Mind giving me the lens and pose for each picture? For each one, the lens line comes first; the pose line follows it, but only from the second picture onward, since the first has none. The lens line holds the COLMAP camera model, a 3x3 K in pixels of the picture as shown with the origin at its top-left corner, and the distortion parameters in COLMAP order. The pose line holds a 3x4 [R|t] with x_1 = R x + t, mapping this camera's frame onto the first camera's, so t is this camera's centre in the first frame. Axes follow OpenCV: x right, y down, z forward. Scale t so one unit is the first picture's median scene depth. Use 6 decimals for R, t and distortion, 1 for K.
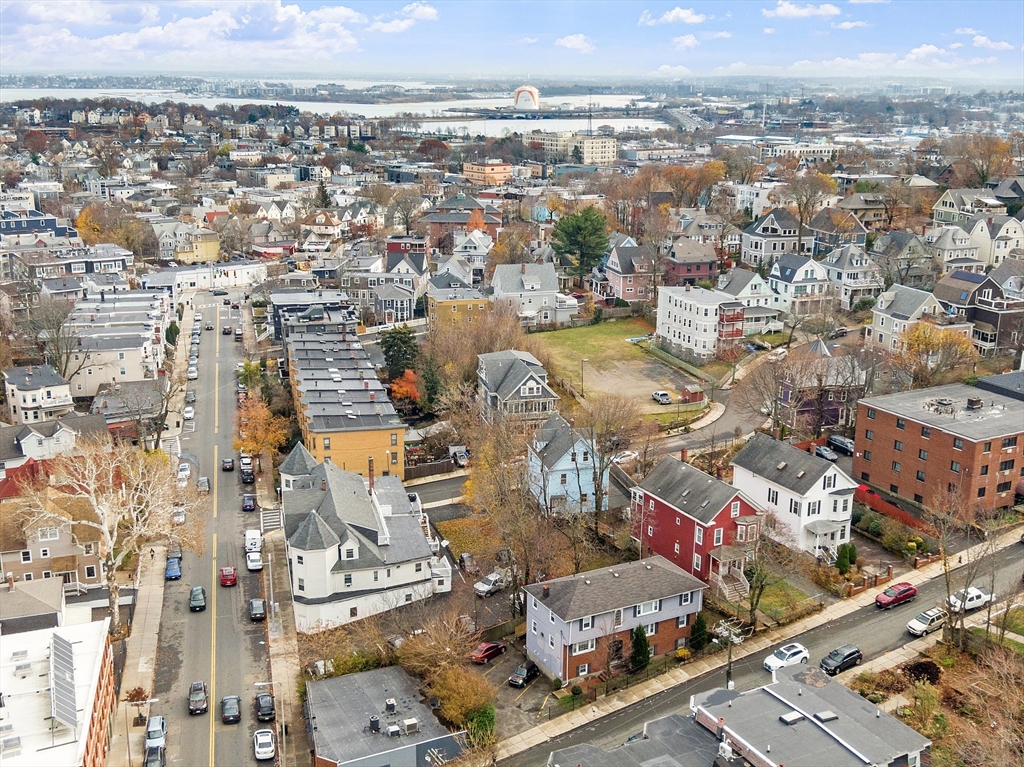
lens RADIAL K [[1112.7, 0, 516.4], [0, 1112.7, 390.9], [0, 0, 1]] dist [0.020603, 0.000000]
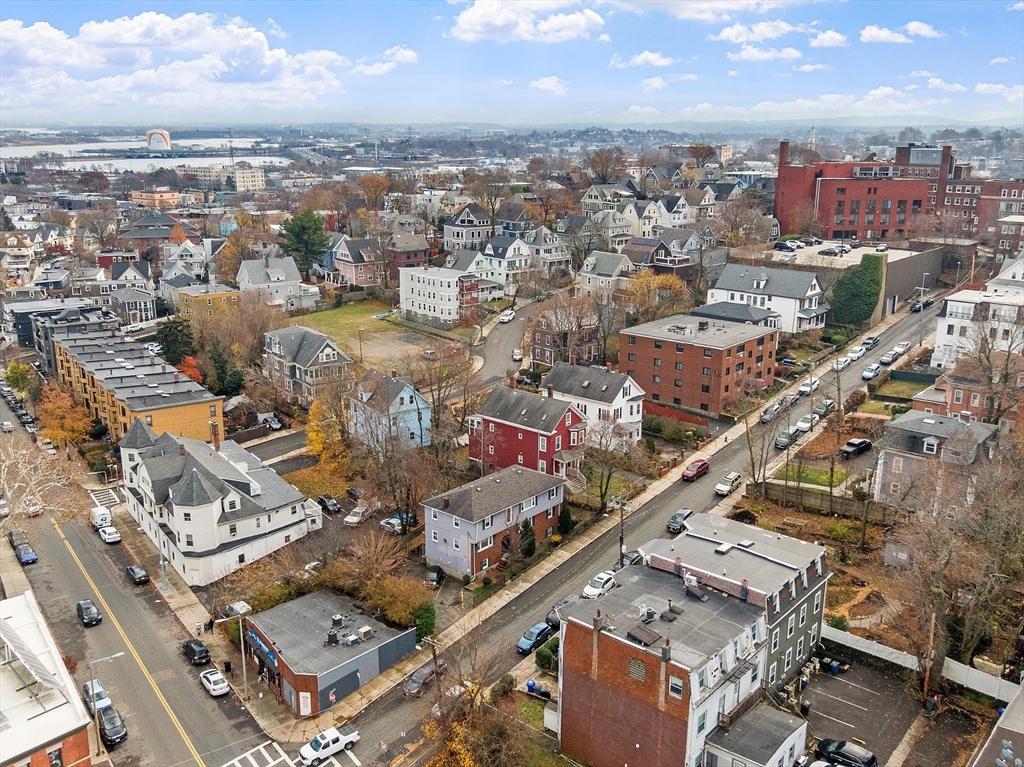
lens RADIAL K [[933.1, 0, 507.5], [0, 933.1, 383.5], [0, 0, 1]] dist [0.033466, 0.000000]
pose [[0.935639, -0.100779, 0.338265, -0.192027], [0.101796, 0.994695, 0.014783, 0.042786], [-0.337960, 0.020602, 0.940935, 0.059806]]
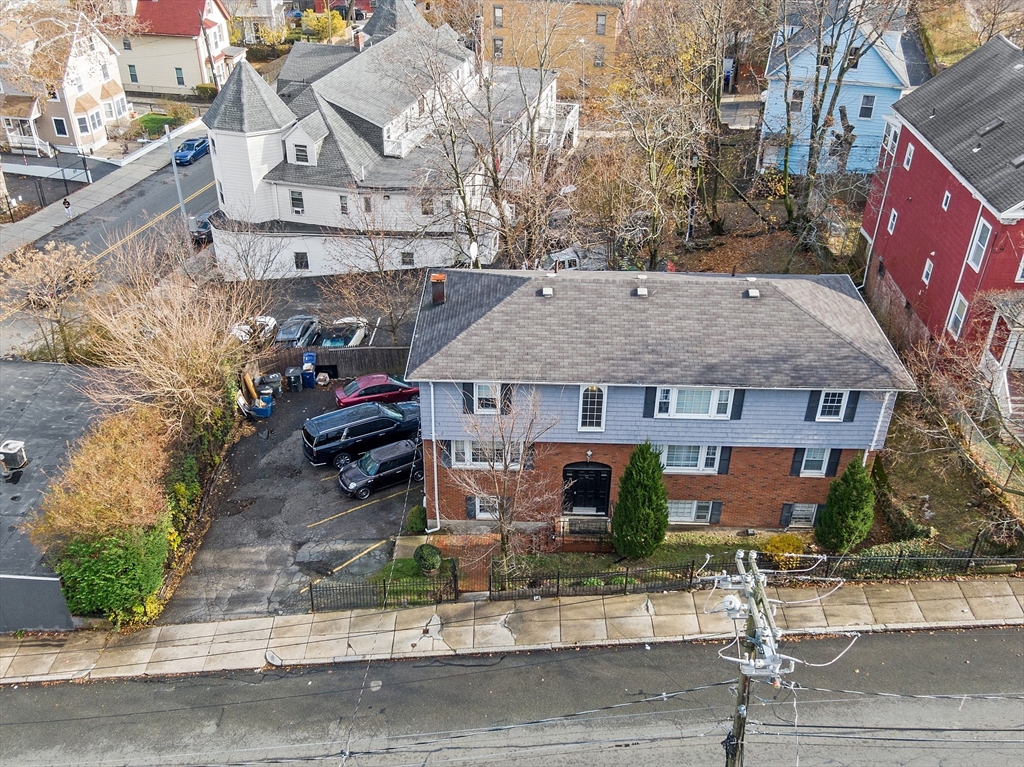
lens RADIAL K [[968.3, 0, 508.4], [0, 968.3, 385.8], [0, 0, 1]] dist [0.034942, 0.000000]
pose [[0.869626, 0.265351, -0.416341, 0.163376], [-0.132837, 0.937946, 0.320331, 0.085898], [0.475505, -0.223263, 0.850910, 0.610347]]
